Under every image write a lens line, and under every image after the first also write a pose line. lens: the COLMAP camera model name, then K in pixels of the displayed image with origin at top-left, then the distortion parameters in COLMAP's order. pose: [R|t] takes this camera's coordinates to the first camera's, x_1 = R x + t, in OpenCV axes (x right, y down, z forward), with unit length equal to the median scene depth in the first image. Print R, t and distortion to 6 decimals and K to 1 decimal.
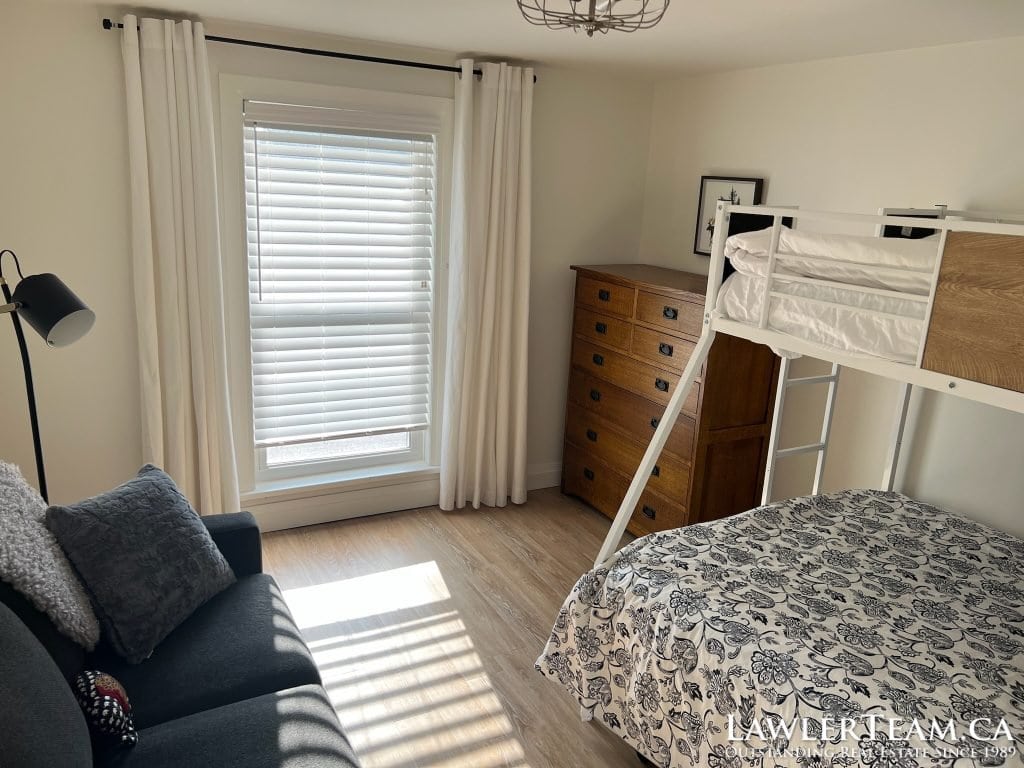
lens RADIAL K [[774.1, 0, 512.0], [0, 774.1, 384.0], [0, 0, 1]] dist [0.034580, -0.002843]
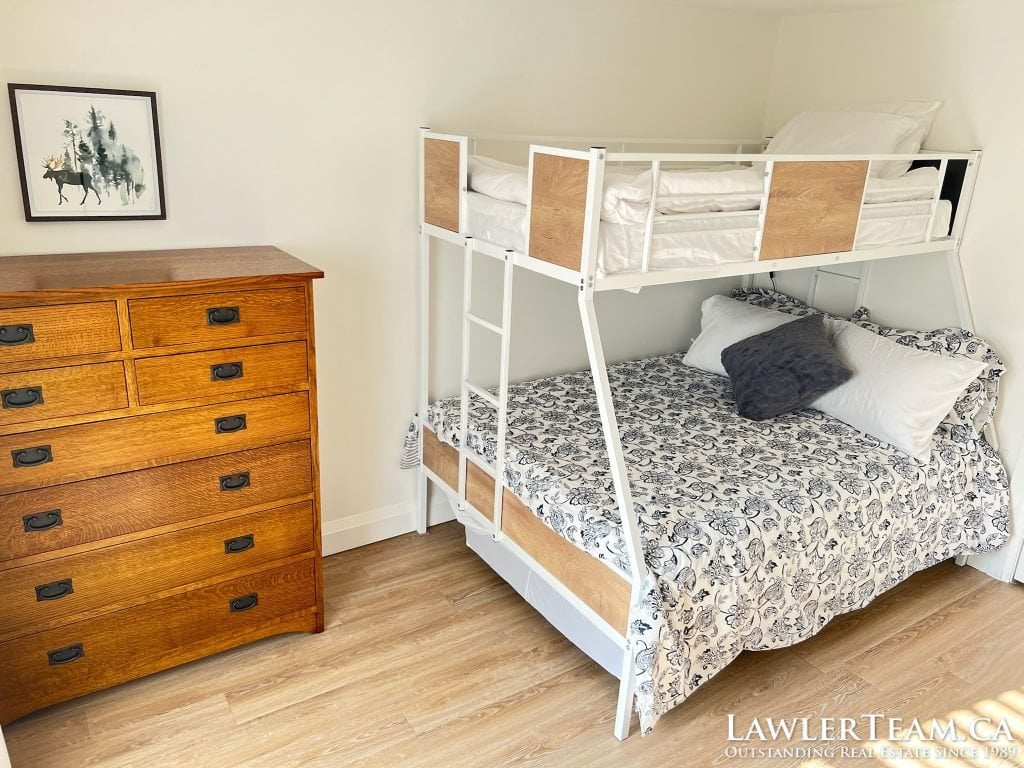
lens RADIAL K [[774.1, 0, 512.0], [0, 774.1, 384.0], [0, 0, 1]] dist [0.034580, -0.002843]
pose [[-0.081790, -0.382983, 0.920127, -0.705979], [0.210440, 0.895770, 0.391550, -0.399337], [-0.974179, 0.225657, 0.007330, 1.261975]]
